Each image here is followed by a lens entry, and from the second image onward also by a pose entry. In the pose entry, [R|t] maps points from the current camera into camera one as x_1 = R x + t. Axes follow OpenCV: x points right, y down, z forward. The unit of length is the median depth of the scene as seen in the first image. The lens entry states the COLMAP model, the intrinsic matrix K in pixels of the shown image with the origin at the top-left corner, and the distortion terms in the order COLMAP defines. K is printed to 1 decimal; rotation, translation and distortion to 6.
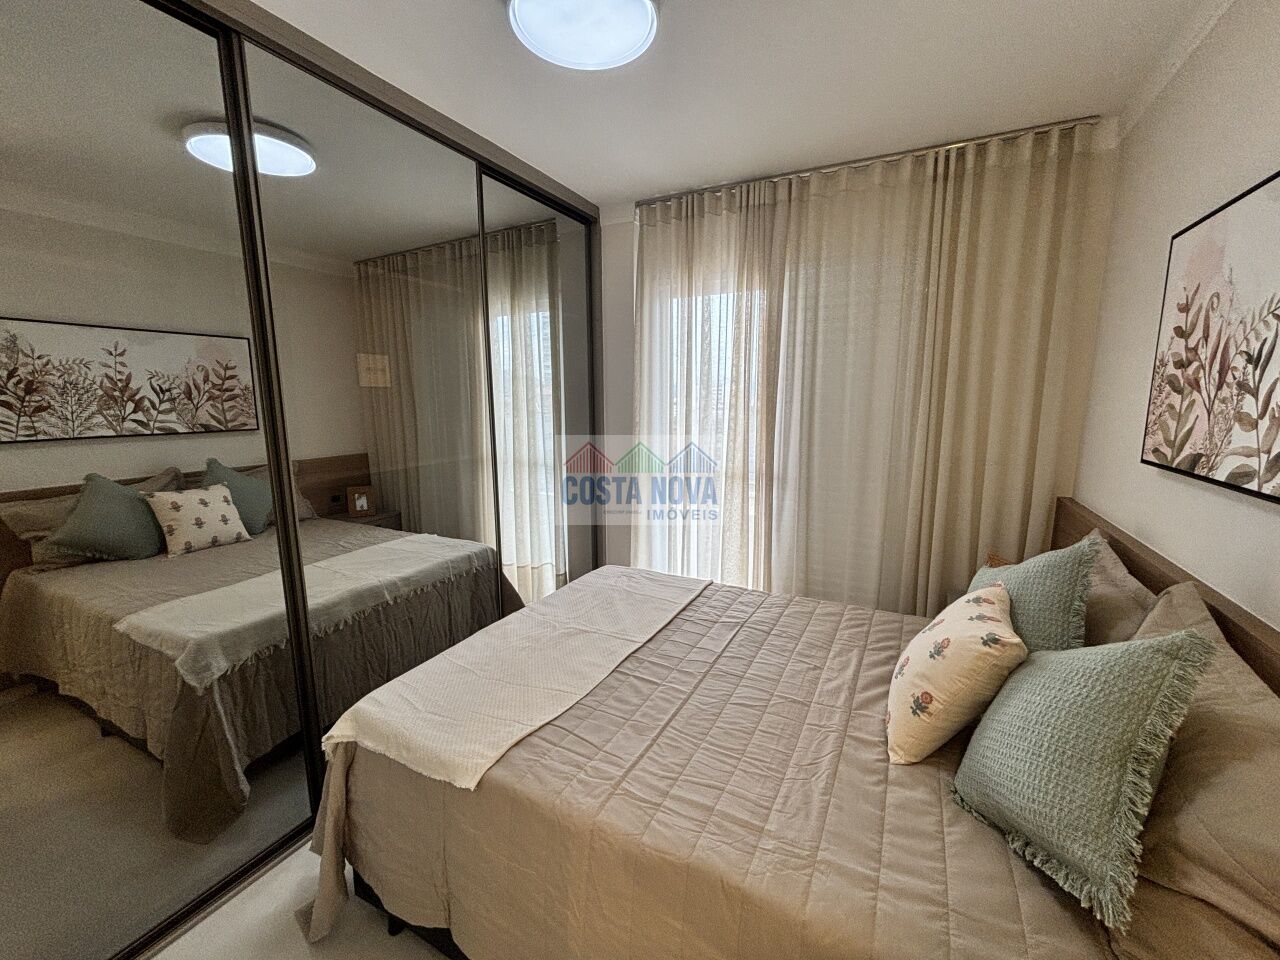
lens RADIAL K [[515.2, 0, 642.2], [0, 515.2, 476.0], [0, 0, 1]] dist [0.000453, 0.000096]
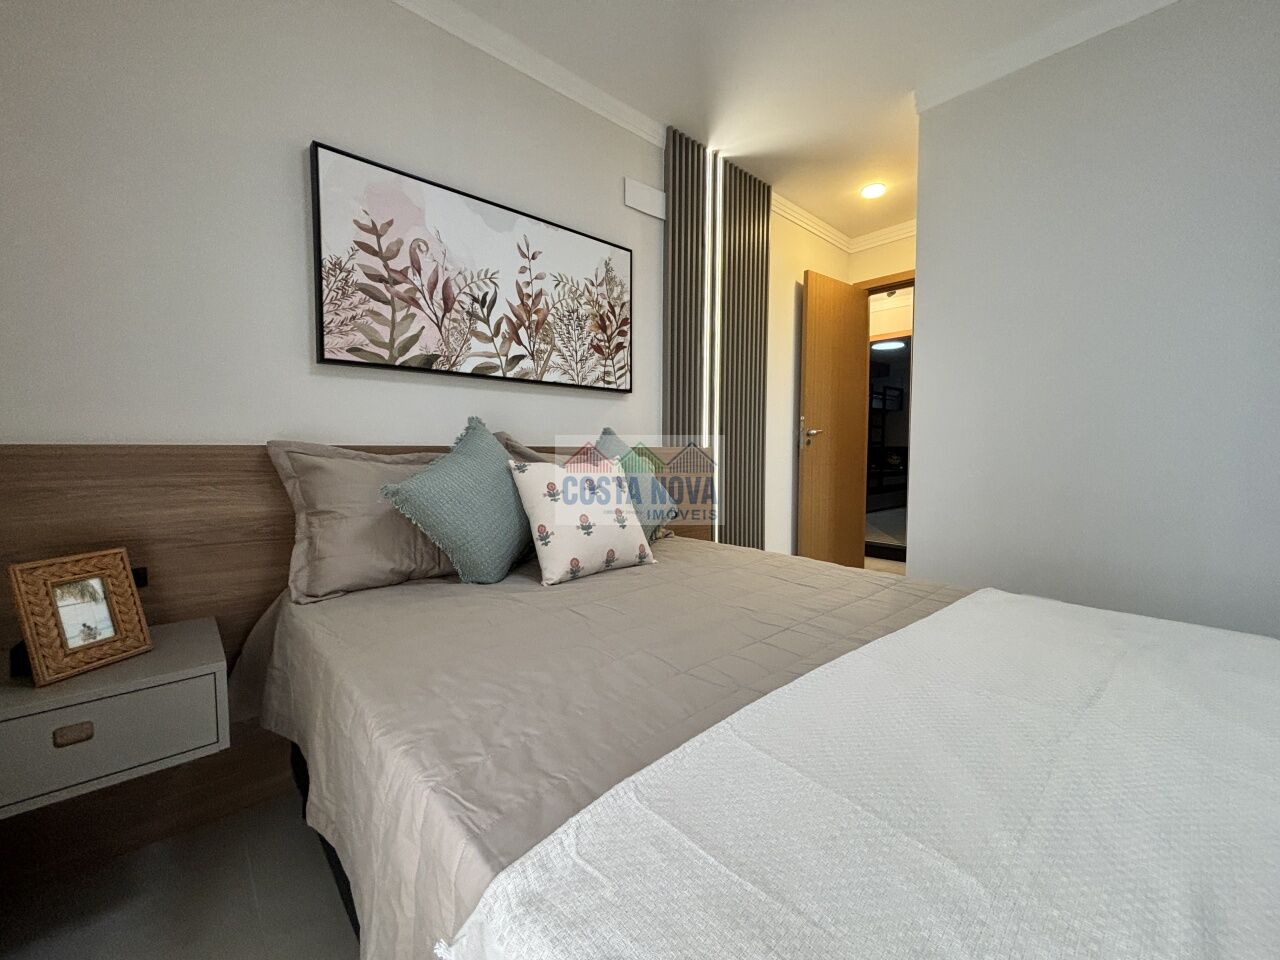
lens RADIAL K [[515.2, 0, 647.7], [0, 515.2, 479.9], [0, 0, 1]] dist [0.000453, 0.000096]
pose [[-0.943285, -0.022087, 0.331250, 0.023684], [0.050267, 0.976778, 0.208272, 0.017147], [-0.328157, 0.213110, -0.920270, 1.331945]]
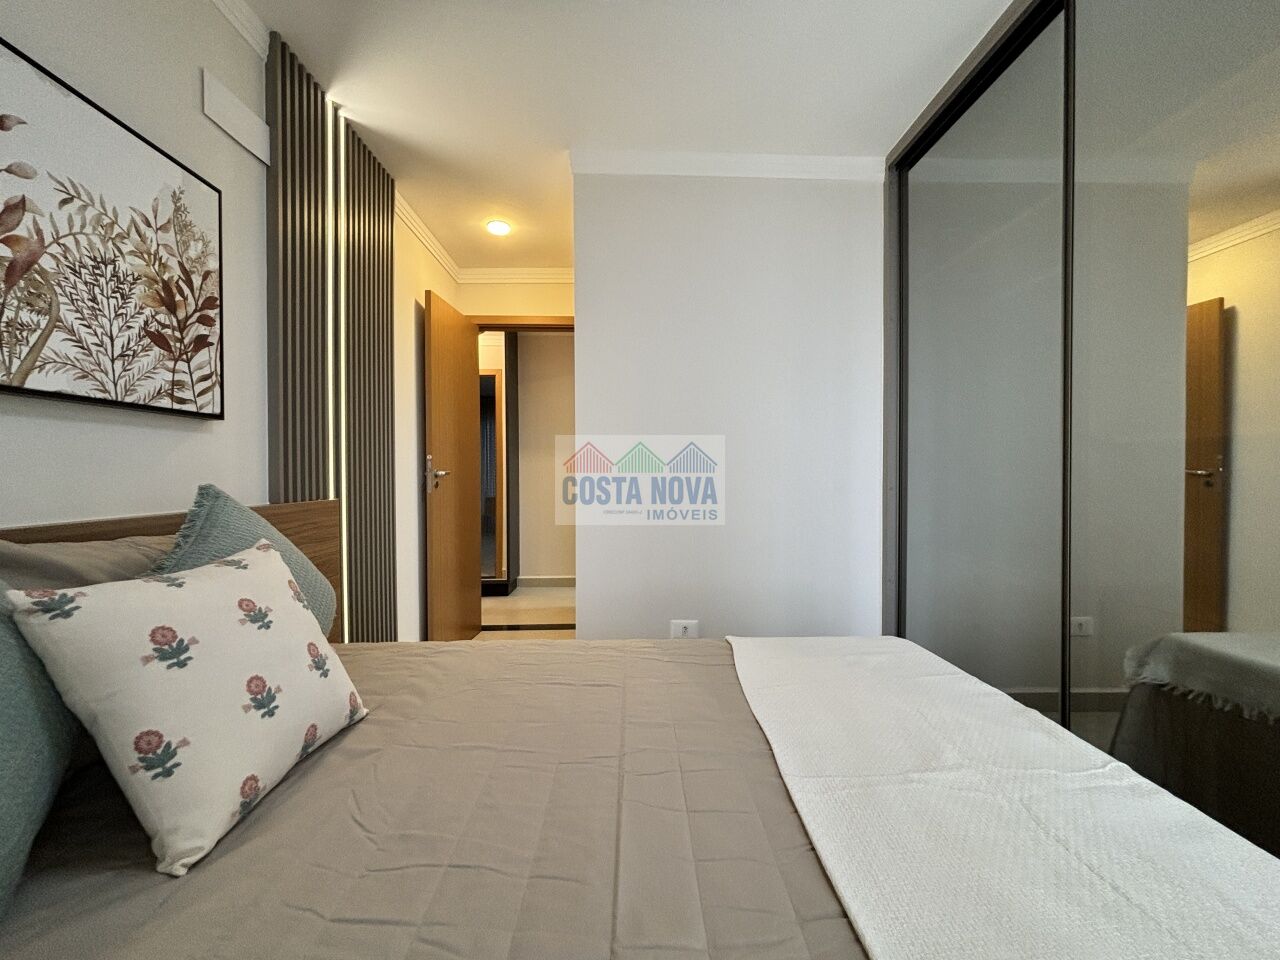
lens RADIAL K [[515.2, 0, 636.9], [0, 515.2, 476.9], [0, 0, 1]] dist [0.000453, 0.000096]
pose [[-0.880733, 0.003737, -0.473598, 0.284925], [-0.073680, 0.986713, 0.144807, -0.002141], [0.467846, 0.162432, -0.868755, 1.122758]]
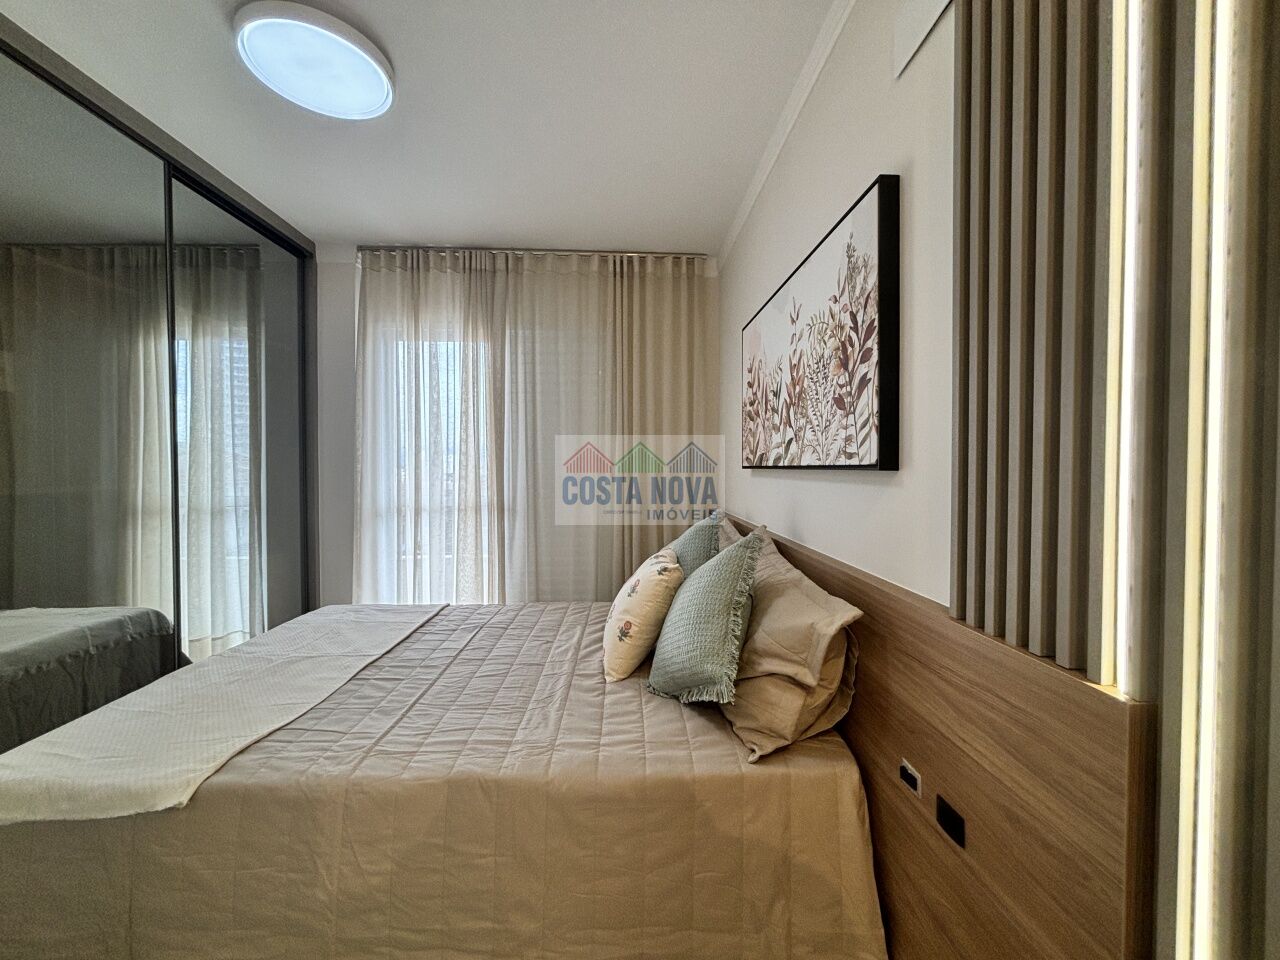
lens RADIAL K [[515.2, 0, 641.7], [0, 515.2, 476.8], [0, 0, 1]] dist [0.000453, 0.000096]
pose [[0.867869, -0.006413, 0.496752, -0.046461], [0.074884, 0.990180, -0.118047, 0.119312], [-0.491117, 0.139648, 0.859827, -0.130985]]
